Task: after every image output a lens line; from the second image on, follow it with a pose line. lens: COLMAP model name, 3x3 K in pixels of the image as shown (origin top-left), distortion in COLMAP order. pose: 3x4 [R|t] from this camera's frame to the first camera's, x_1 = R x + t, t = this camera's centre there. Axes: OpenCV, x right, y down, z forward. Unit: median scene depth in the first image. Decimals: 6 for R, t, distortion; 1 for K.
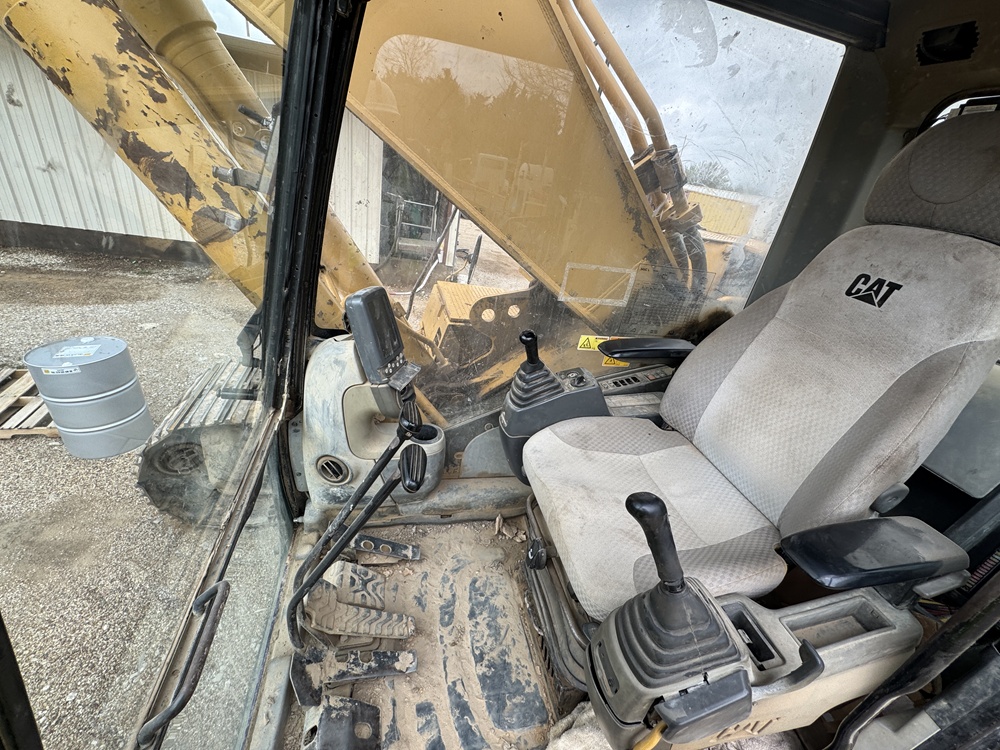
lens RADIAL K [[395.0, 0, 500.0], [0, 395.0, 375.0], [0, 0, 1]] dist [-0.001199, 0.000210]
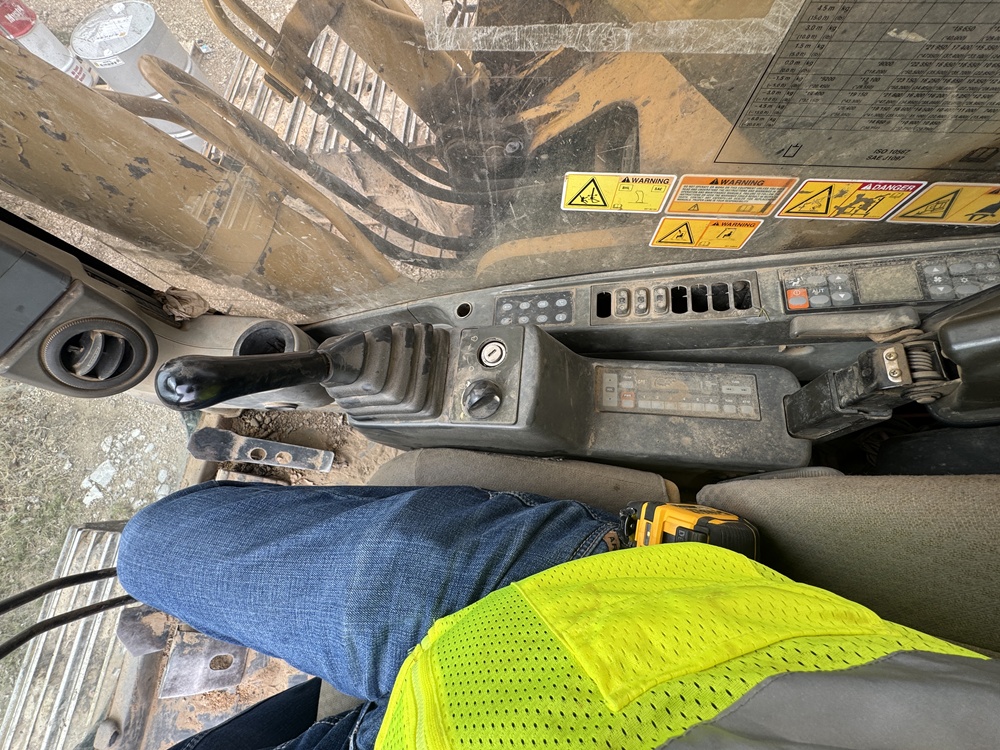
lens RADIAL K [[401.8, 0, 500.0], [0, 401.8, 375.0], [0, 0, 1]] dist [-0.004631, 0.001183]
pose [[0.928463, 0.232037, -0.290027, 0.338523], [0.029674, 0.732013, 0.680644, -0.234616], [0.370238, -0.640559, 0.672761, 0.821268]]
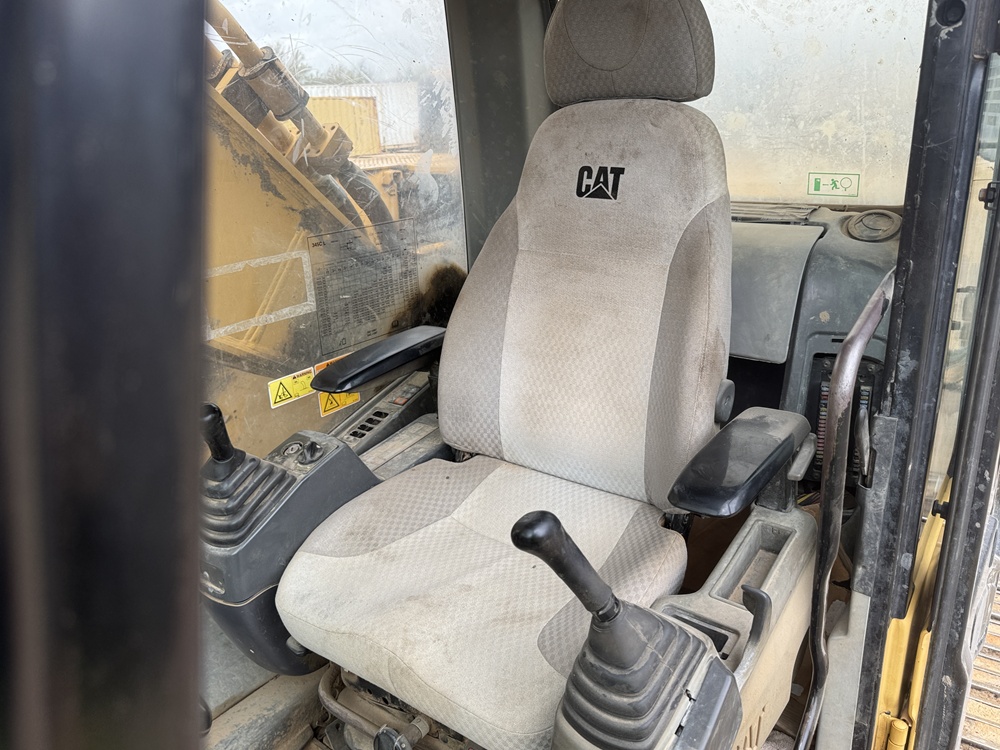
lens RADIAL K [[755.1, 0, 491.6], [0, 755.1, 376.8], [0, 0, 1]] dist [0.170507, -0.354726]
pose [[0.754270, -0.387522, 0.530003, -0.156011], [0.439630, 0.897655, 0.030681, -0.001511], [-0.487649, 0.209864, 0.847441, -0.102015]]
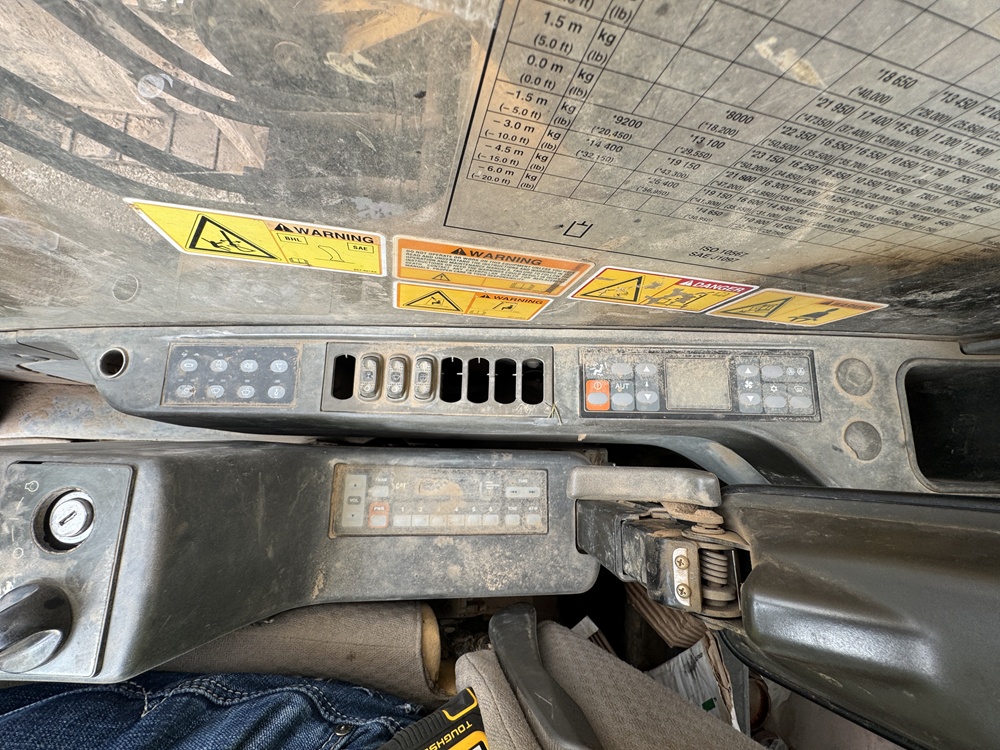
lens RADIAL K [[399.6, 0, 494.6], [0, 399.6, 373.6], [0, 0, 1]] dist [-0.003221, -0.000030]
pose [[0.962429, 0.268703, 0.039111, 0.397053], [-0.203173, 0.617059, 0.760237, -0.225086], [0.180144, -0.739620, 0.648468, 1.077113]]
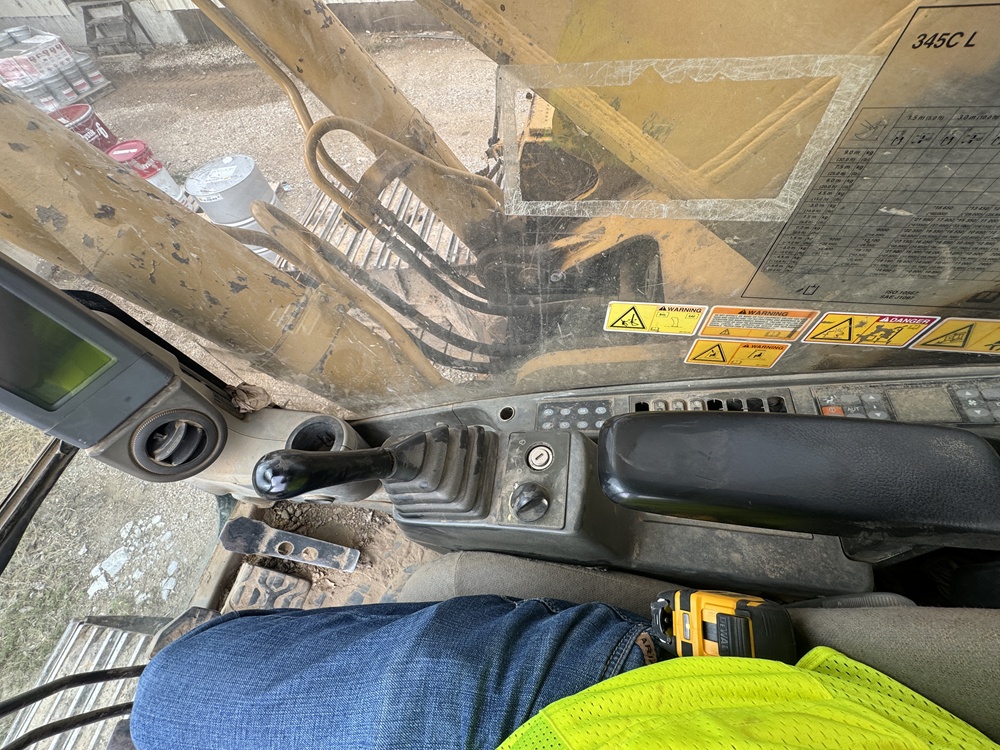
lens RADIAL K [[401.8, 0, 500.0], [0, 401.8, 375.0], [0, 0, 1]] dist [-0.004631, 0.001183]
pose [[0.902450, 0.183399, -0.389806, 0.320807], [0.029415, 0.876508, 0.480487, -0.258305], [0.429789, -0.445082, 0.785610, 0.789597]]
